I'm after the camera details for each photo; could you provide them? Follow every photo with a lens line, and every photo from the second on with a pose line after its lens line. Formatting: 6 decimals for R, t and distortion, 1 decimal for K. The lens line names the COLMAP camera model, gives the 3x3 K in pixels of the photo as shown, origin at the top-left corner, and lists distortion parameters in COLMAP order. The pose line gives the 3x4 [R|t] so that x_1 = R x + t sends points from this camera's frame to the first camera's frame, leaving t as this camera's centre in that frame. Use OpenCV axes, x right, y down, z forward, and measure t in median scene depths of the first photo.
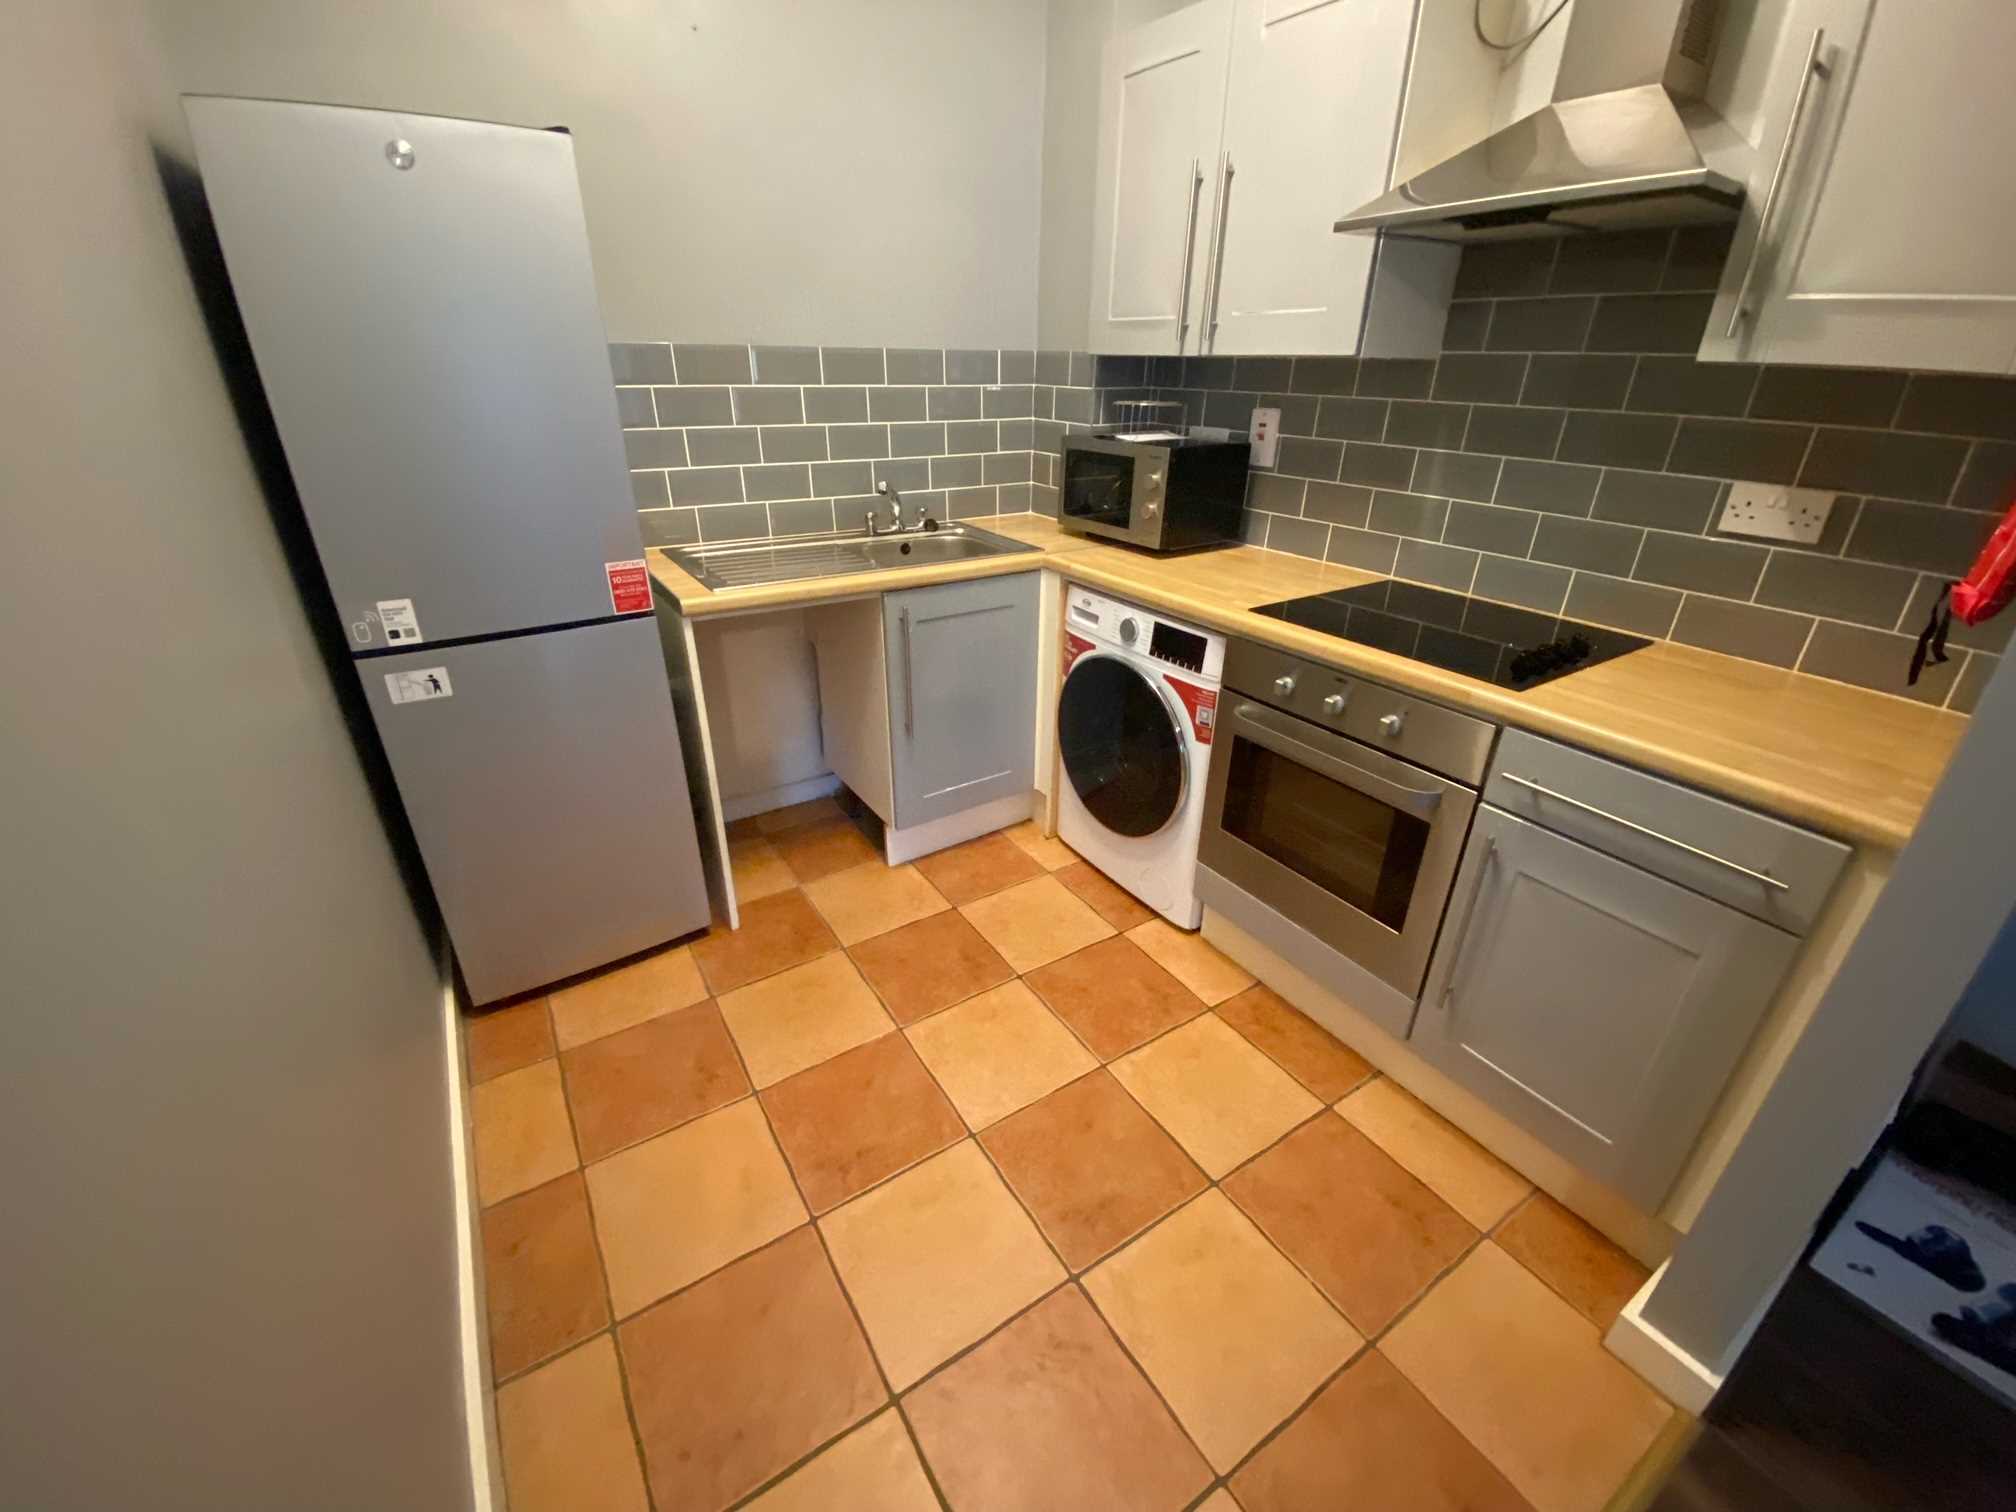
lens RADIAL K [[808.7, 0, 1008.0], [0, 808.7, 756.0], [0, 0, 1]] dist [0.001876, 0.000054]
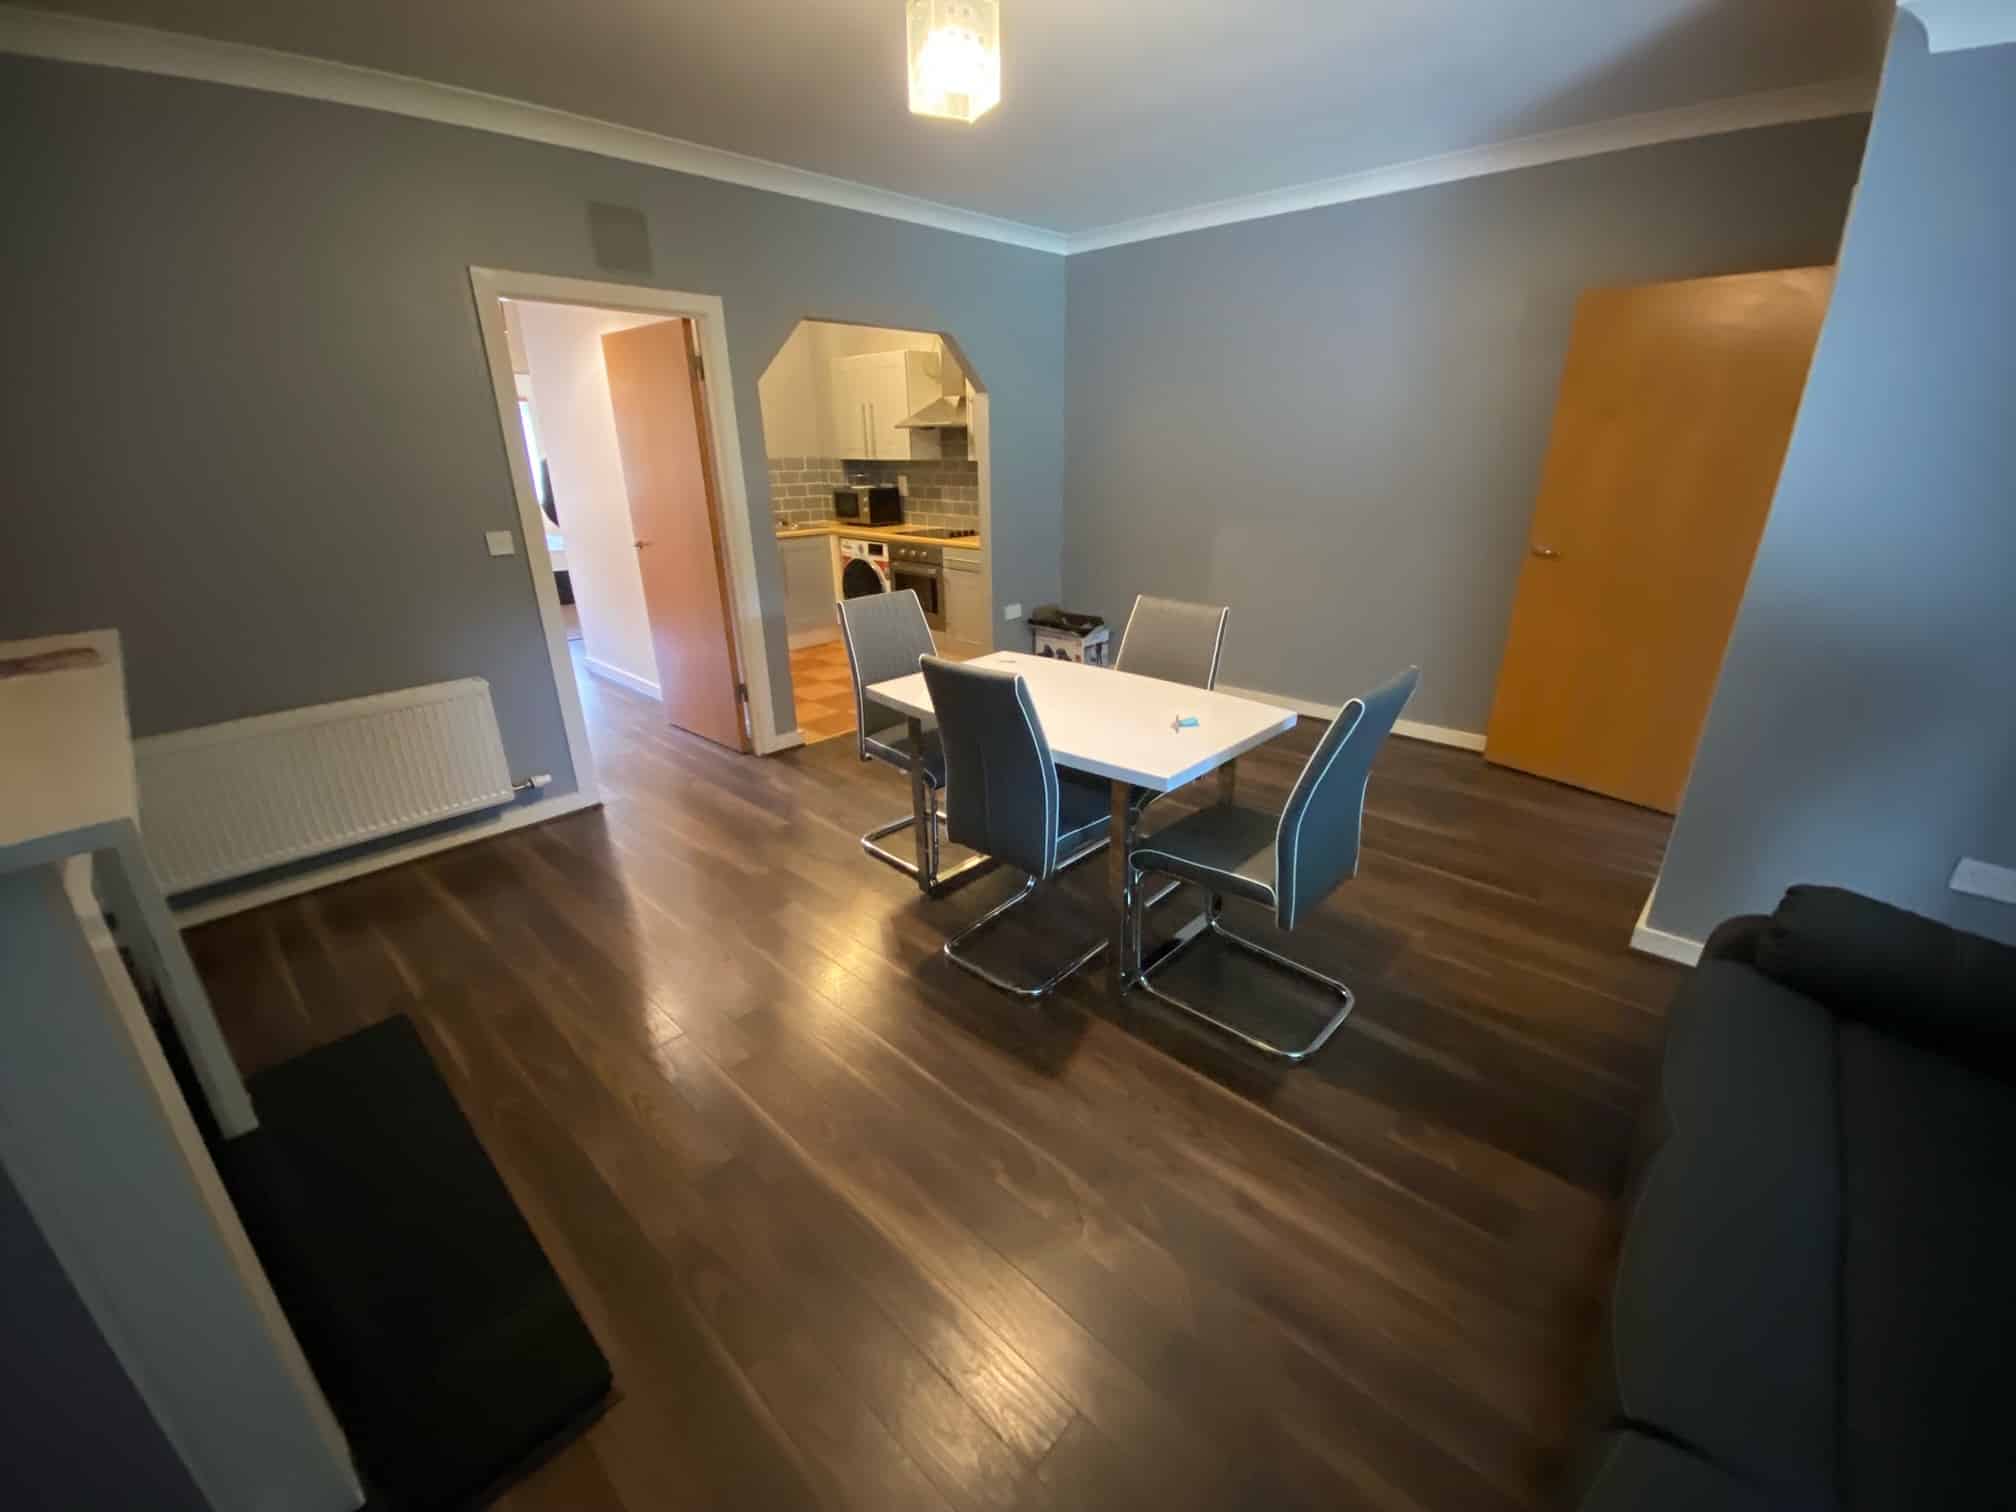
lens RADIAL K [[817.0, 0, 1008.0], [0, 817.0, 756.0], [0, 0, 1]] dist [0.104225, 0.000002]
pose [[0.971479, -0.108461, 0.210867, -0.048954], [0.127684, 0.988603, -0.079751, 0.863495], [-0.199814, 0.104400, 0.974256, -1.897367]]
